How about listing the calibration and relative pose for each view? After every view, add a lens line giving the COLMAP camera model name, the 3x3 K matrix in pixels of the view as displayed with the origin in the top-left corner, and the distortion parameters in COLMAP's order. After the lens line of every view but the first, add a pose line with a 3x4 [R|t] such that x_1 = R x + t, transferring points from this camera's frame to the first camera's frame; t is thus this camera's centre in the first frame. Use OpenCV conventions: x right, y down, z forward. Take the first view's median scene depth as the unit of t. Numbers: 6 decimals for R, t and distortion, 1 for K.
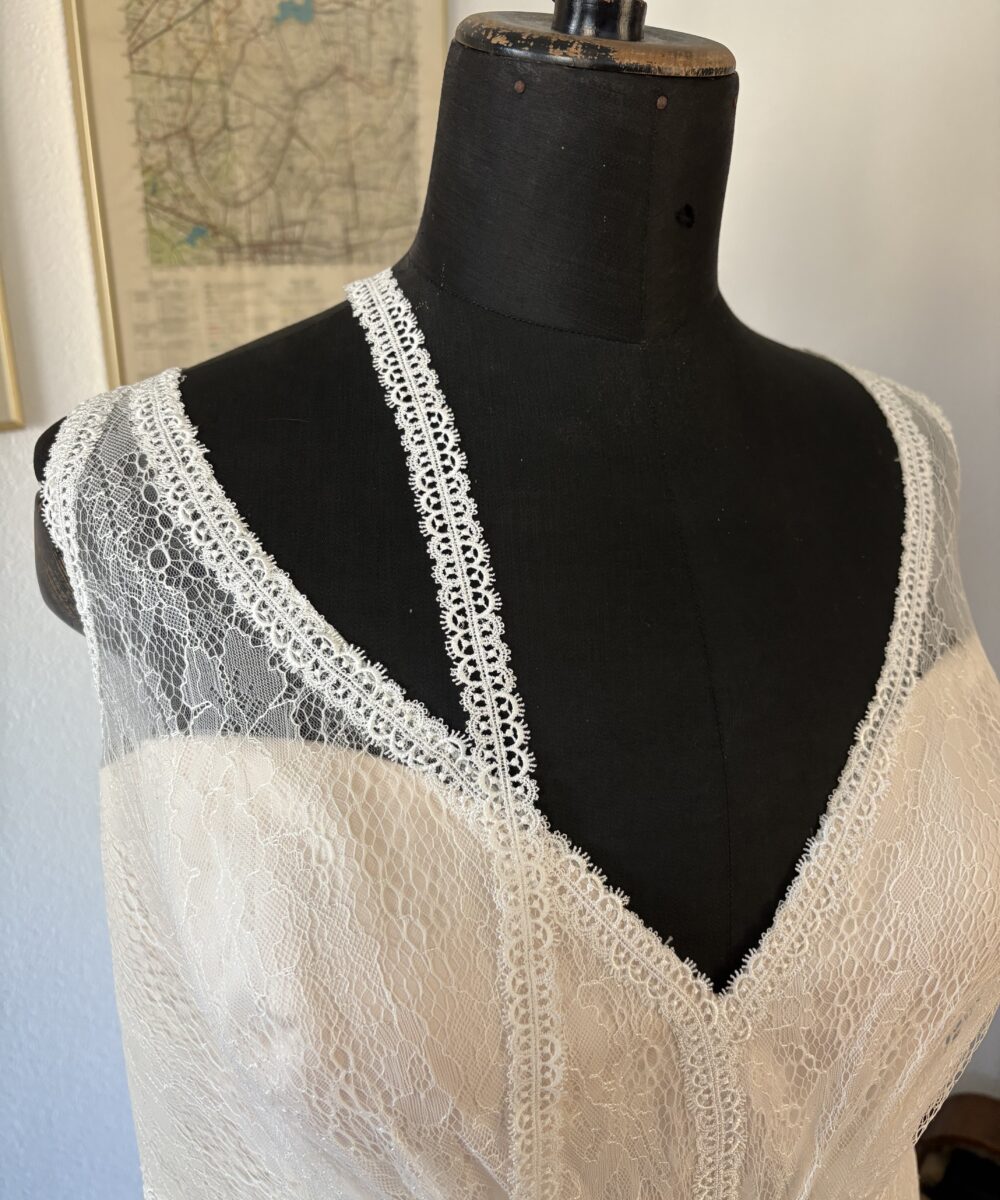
lens RADIAL K [[1040.4, 0, 510.1], [0, 1040.4, 596.2], [0, 0, 1]] dist [0.009821, 0.006334]
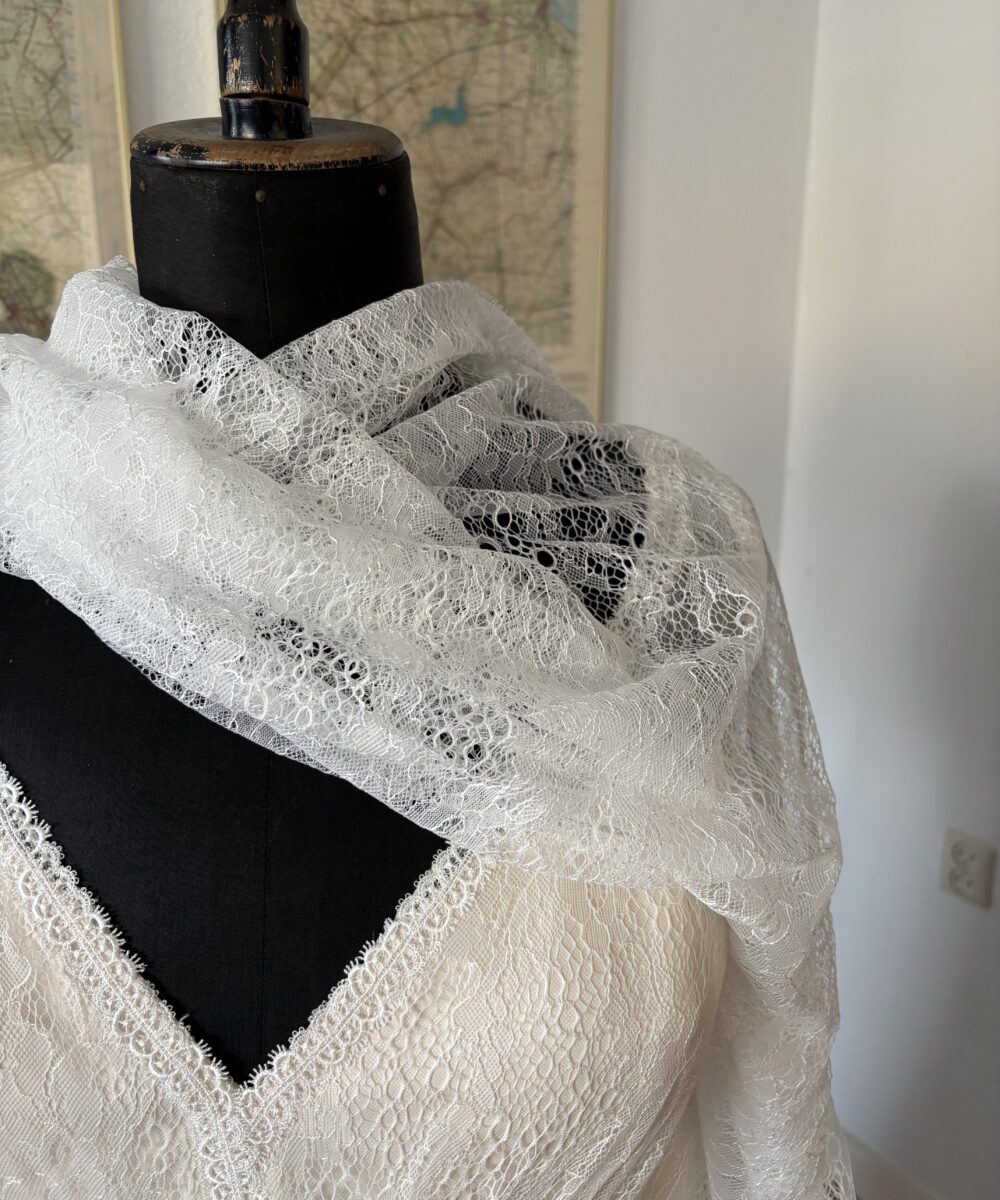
lens RADIAL K [[1040.4, 0, 506.1], [0, 1040.4, 590.0], [0, 0, 1]] dist [0.009821, 0.006334]
pose [[0.952055, 0.074431, -0.296734, 0.675016], [-0.096742, 0.993426, -0.061205, -0.039715], [0.290228, 0.086977, 0.952997, 0.106608]]
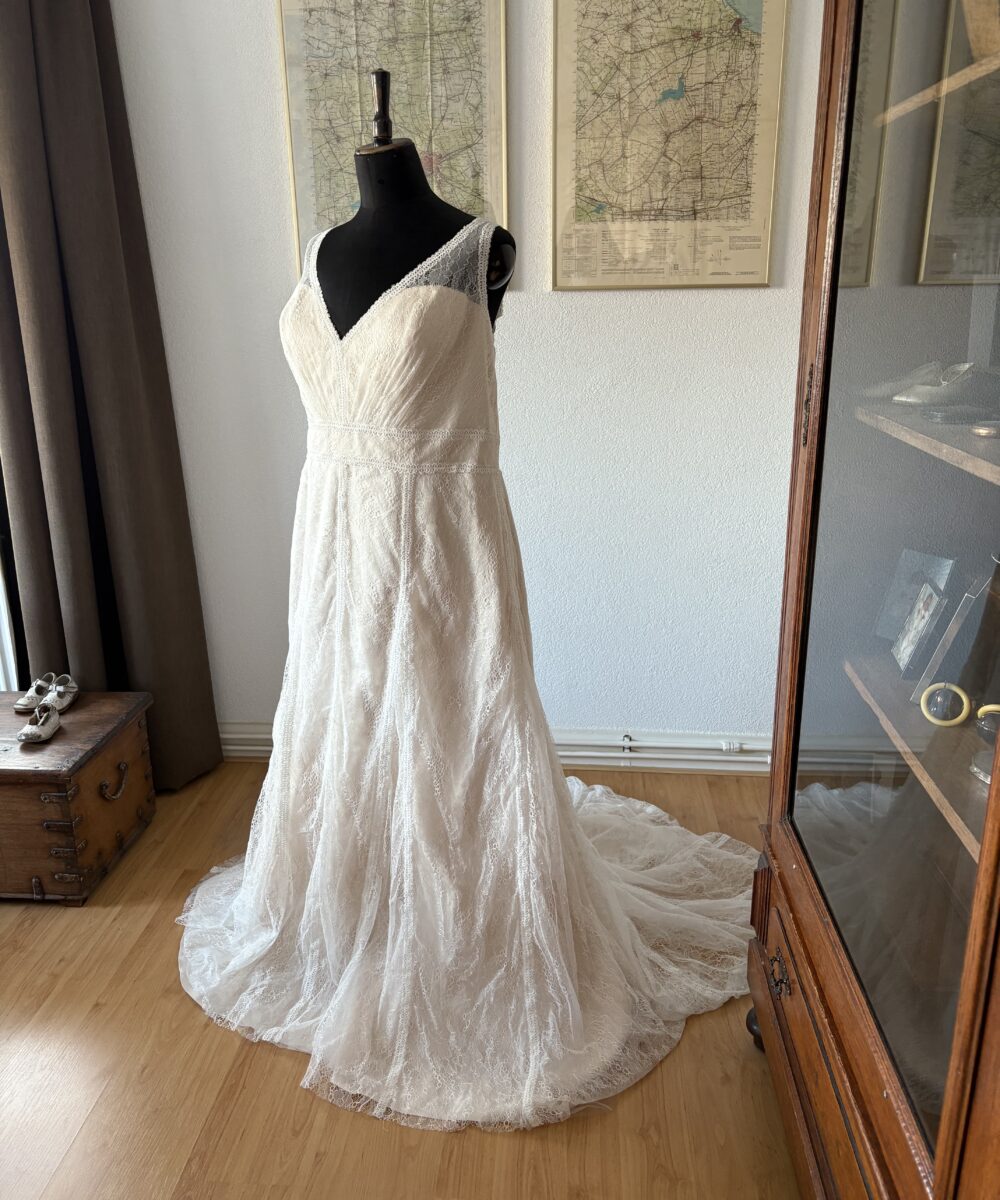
lens RADIAL K [[1040.4, 0, 487.3], [0, 1040.4, 616.6], [0, 0, 1]] dist [0.009821, 0.006334]
pose [[0.560136, 0.239581, -0.793000, 4.696959], [-0.244274, 0.962471, 0.118239, 0.867904], [0.791567, 0.127479, 0.597638, -1.203469]]
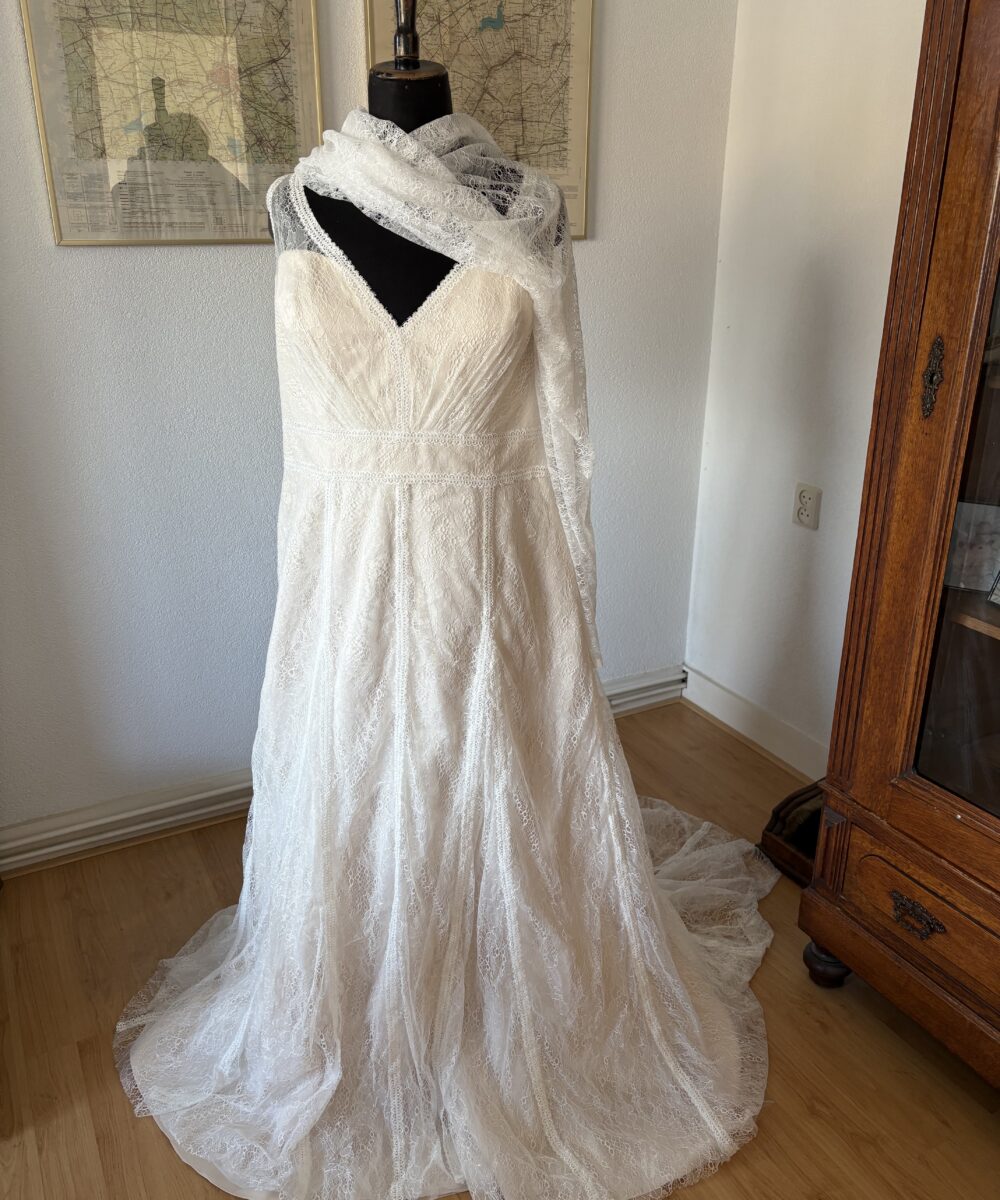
lens RADIAL K [[1040.4, 0, 514.5], [0, 1040.4, 616.1], [0, 0, 1]] dist [0.009821, 0.006334]
pose [[0.925212, 0.139749, -0.352780, 2.035622], [-0.119500, 0.989713, 0.078658, 1.055902], [0.360143, -0.030618, 0.932394, -2.381432]]
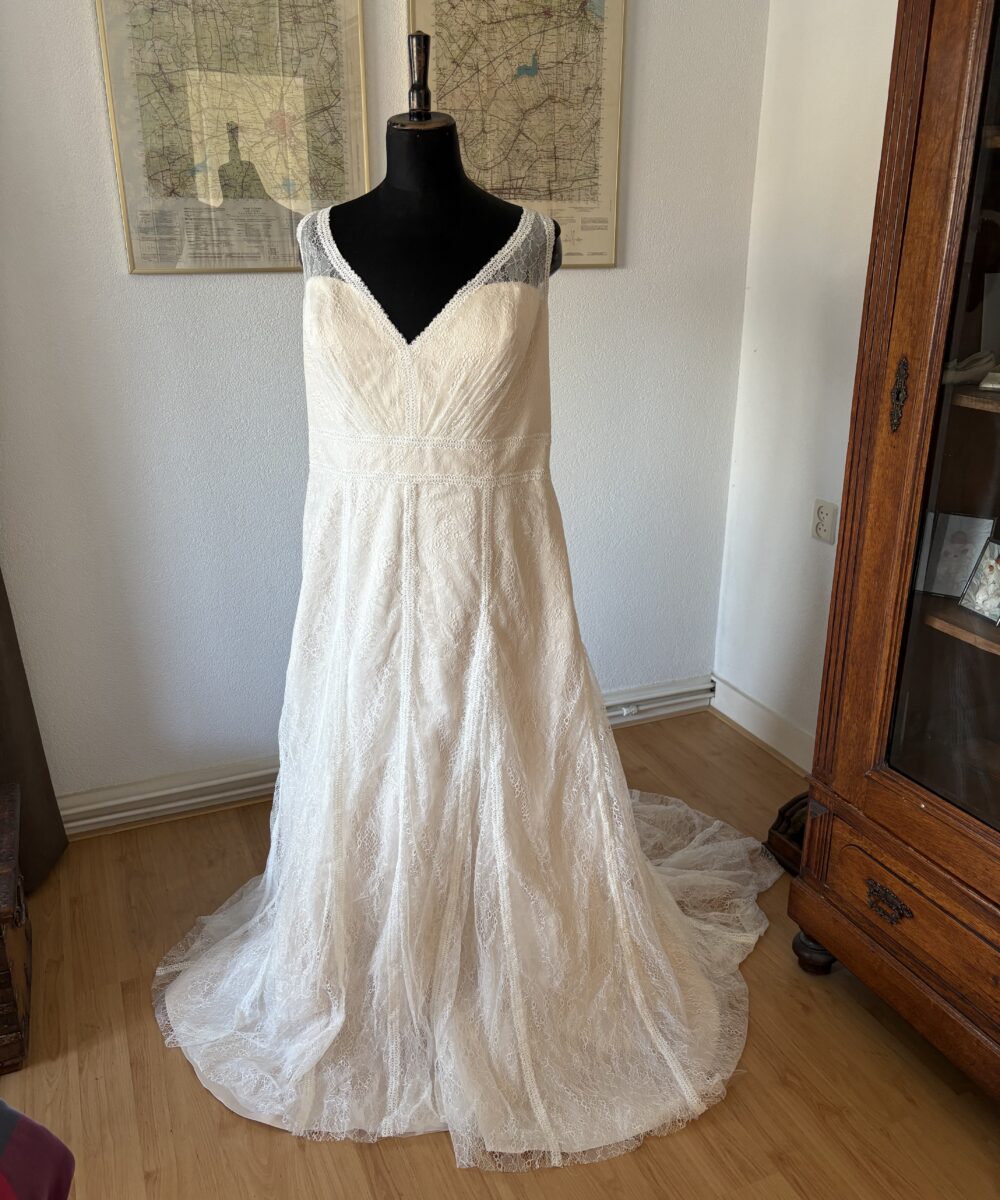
lens RADIAL K [[1040.4, 0, 505.4], [0, 1040.4, 616.0], [0, 0, 1]] dist [0.009821, 0.006334]
pose [[0.889082, 0.156284, -0.430243, 2.539510], [-0.141551, 0.987710, 0.066272, 1.127616], [0.435312, 0.001980, 0.900277, -2.659015]]
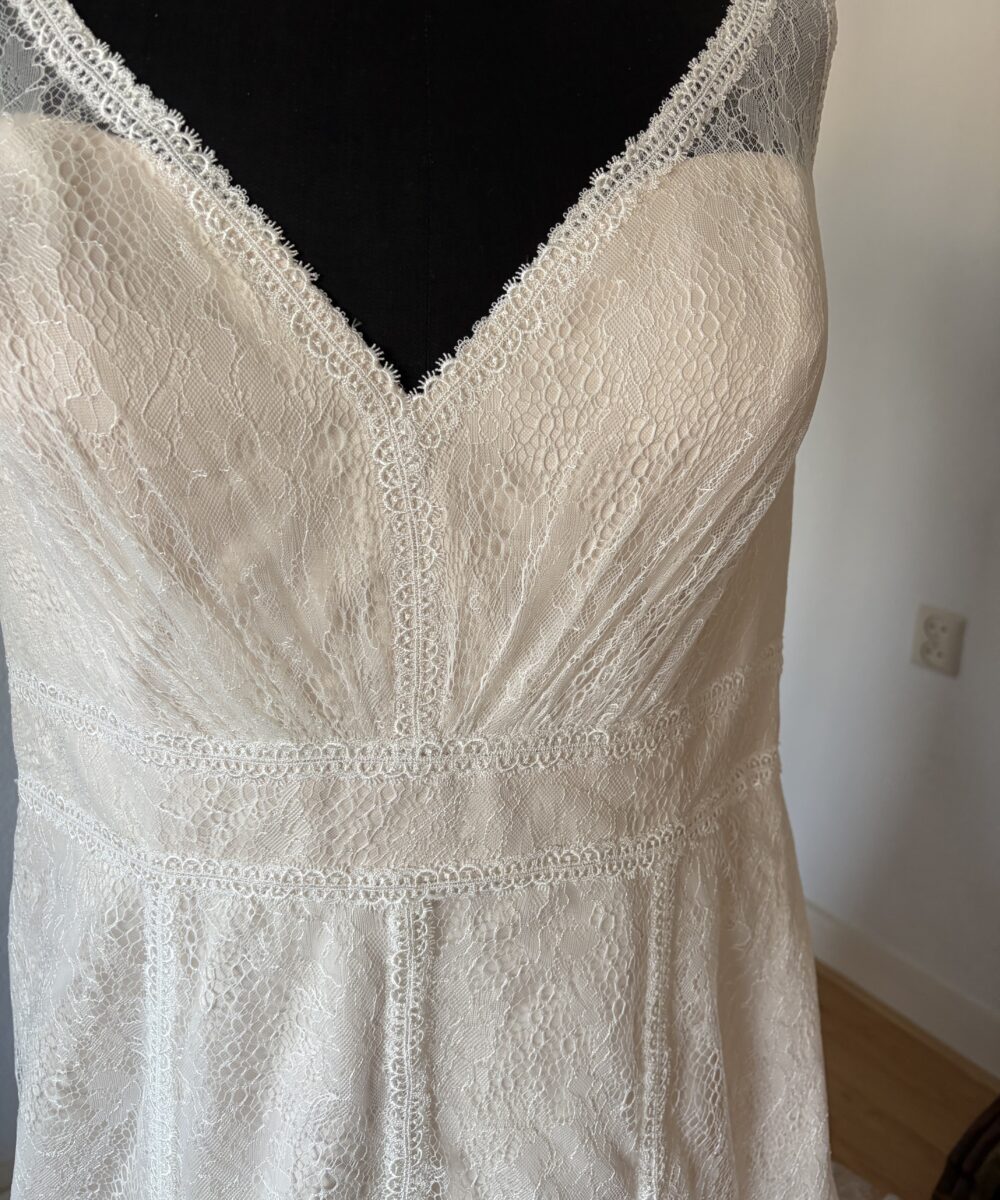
lens RADIAL K [[1040.4, 0, 527.5], [0, 1040.4, 592.2], [0, 0, 1]] dist [0.009821, 0.006334]
pose [[0.974771, 0.081756, -0.207695, 0.537647], [-0.080891, 0.996642, 0.012673, 0.546713], [0.208034, 0.004447, 0.978111, 0.006237]]
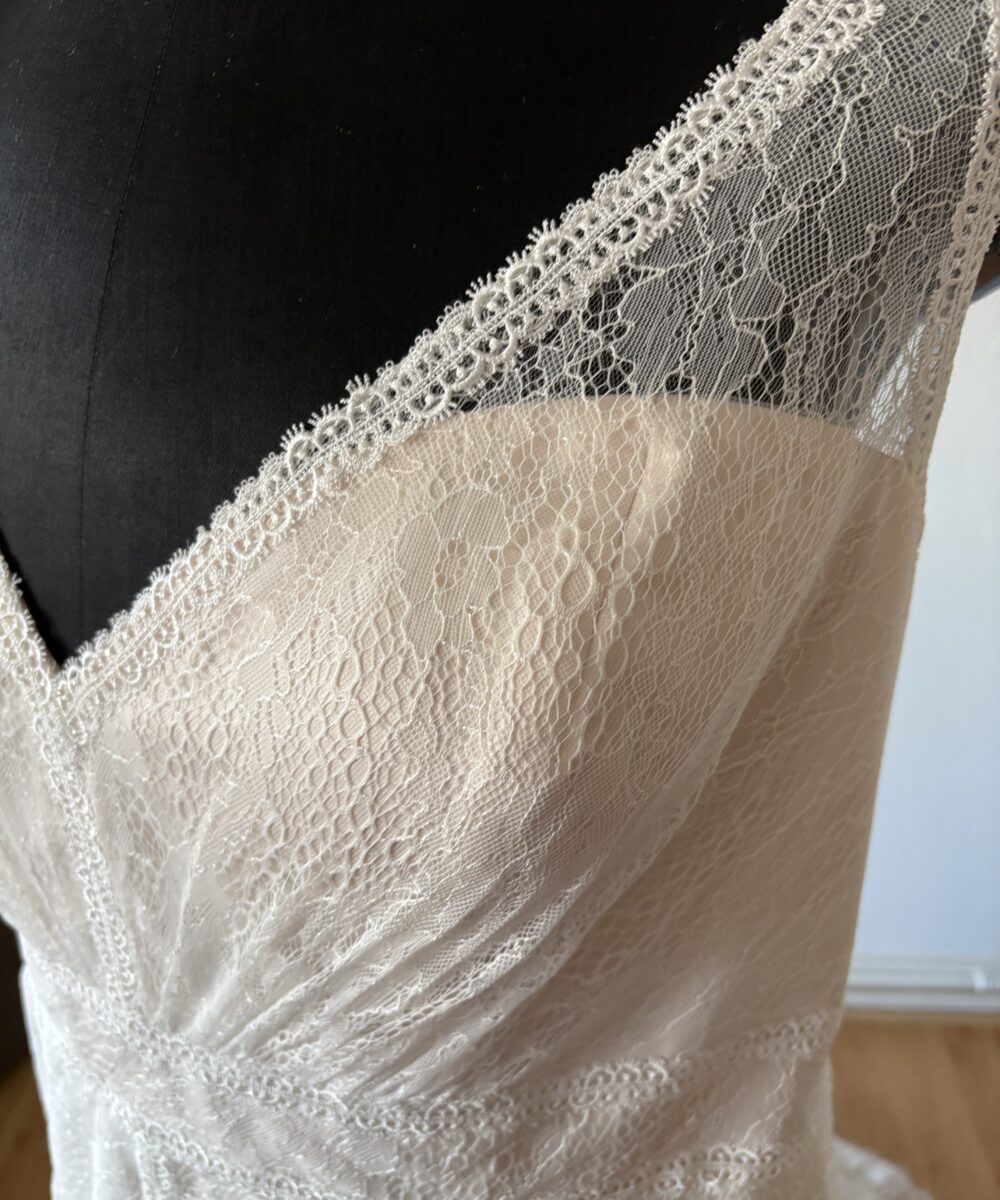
lens RADIAL K [[1040.4, 0, 493.5], [0, 1040.4, 608.1], [0, 0, 1]] dist [0.009821, 0.006334]
pose [[0.616566, 0.379000, -0.690076, 0.946887], [-0.234653, 0.925133, 0.298440, 0.004541], [0.751521, -0.022079, 0.659339, 0.697717]]
